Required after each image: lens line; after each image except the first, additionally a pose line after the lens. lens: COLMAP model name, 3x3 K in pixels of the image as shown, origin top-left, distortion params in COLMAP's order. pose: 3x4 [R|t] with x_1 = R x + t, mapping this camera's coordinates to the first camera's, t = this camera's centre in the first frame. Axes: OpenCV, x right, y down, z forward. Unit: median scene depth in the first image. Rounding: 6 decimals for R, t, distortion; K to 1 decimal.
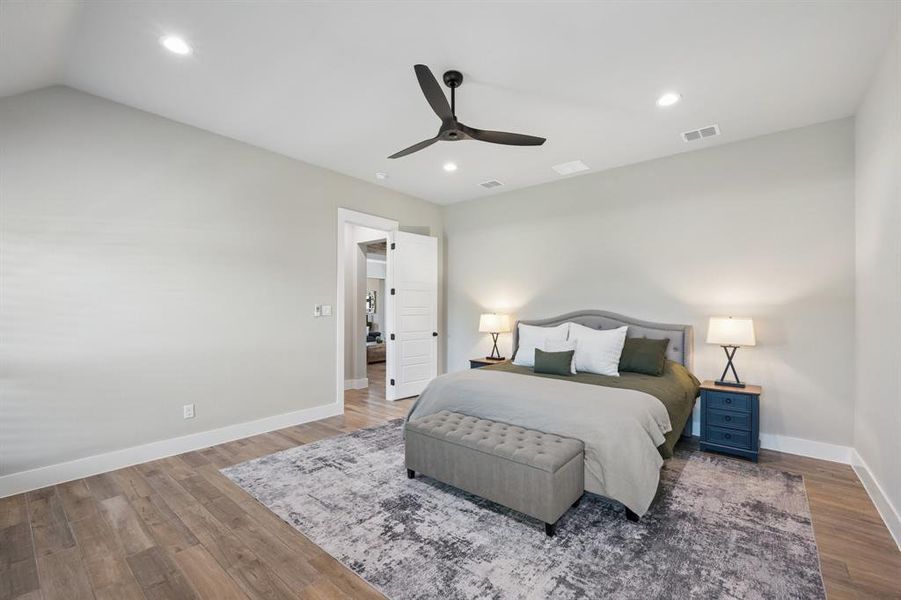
lens RADIAL K [[380.4, 0, 450.1], [0, 380.4, 303.4], [0, 0, 1]] dist [-0.000025, -0.000006]
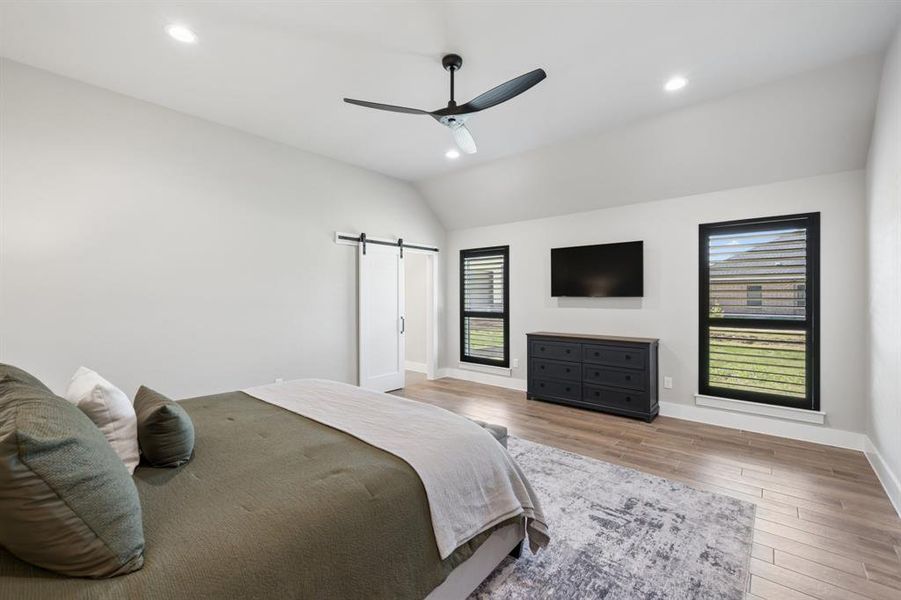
lens RADIAL K [[380.4, 0, 450.9], [0, 380.4, 298.6], [0, 0, 1]] dist [-0.000025, -0.000006]
pose [[-0.999922, 0.000876, 0.012433, -0.000897], [0.000819, 0.999989, -0.004553, 0.023336], [-0.012437, -0.004542, -0.999912, 1.792208]]
